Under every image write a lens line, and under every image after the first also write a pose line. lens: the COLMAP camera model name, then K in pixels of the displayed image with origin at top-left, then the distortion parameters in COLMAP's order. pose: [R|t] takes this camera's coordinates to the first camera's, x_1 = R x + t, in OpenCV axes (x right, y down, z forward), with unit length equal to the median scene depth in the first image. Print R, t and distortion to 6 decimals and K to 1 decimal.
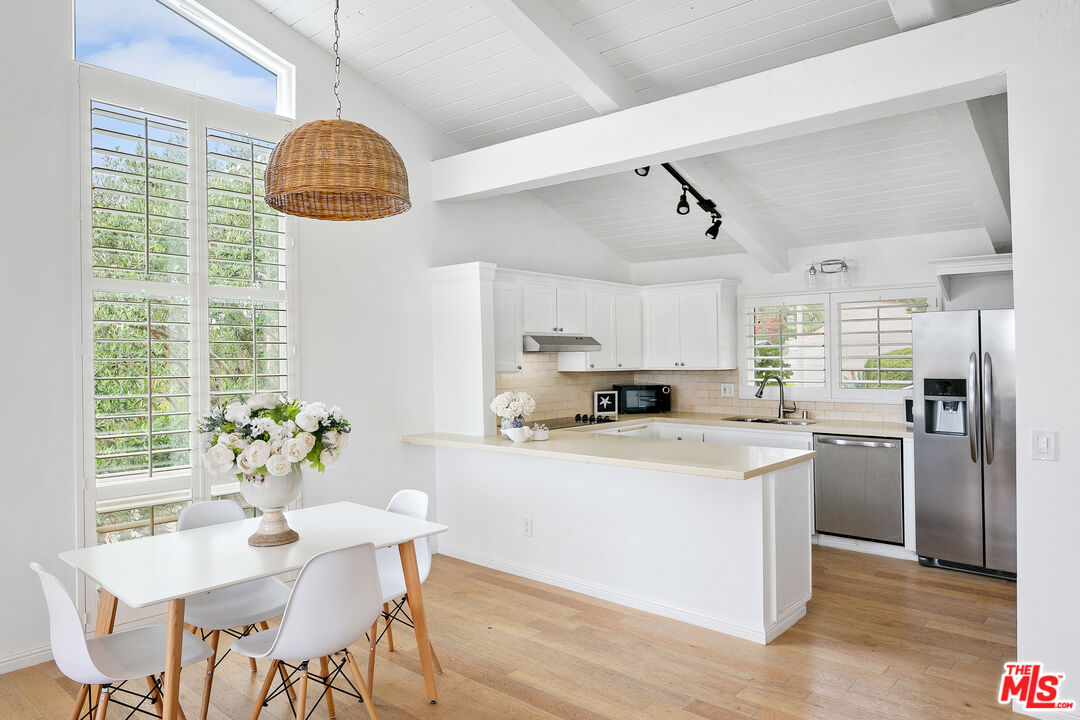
lens RADIAL K [[717.7, 0, 553.2], [0, 717.7, 352.6], [0, 0, 1]] dist [0.000244, 0.000527]
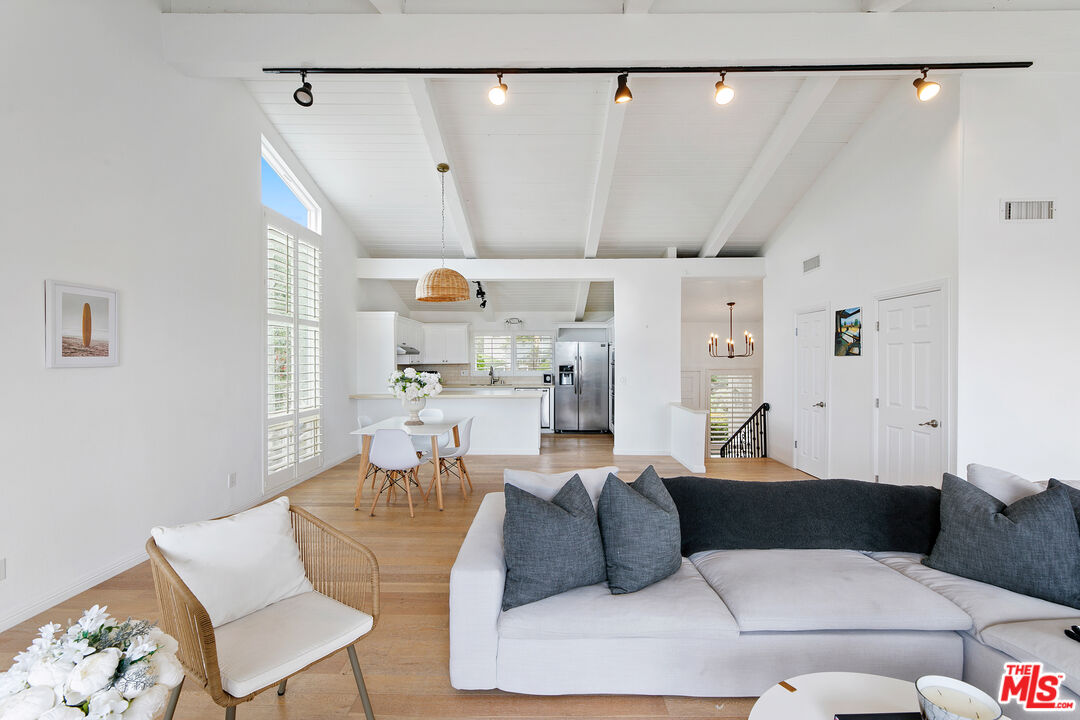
lens RADIAL K [[482.9, 0, 504.5], [0, 482.9, 363.0], [0, 0, 1]] dist [-0.000128, 0.000004]
pose [[0.815170, 0.003692, 0.579210, -0.734228], [-0.008907, 0.999941, 0.006162, 0.016671], [-0.579154, -0.010182, 0.815155, -0.396451]]
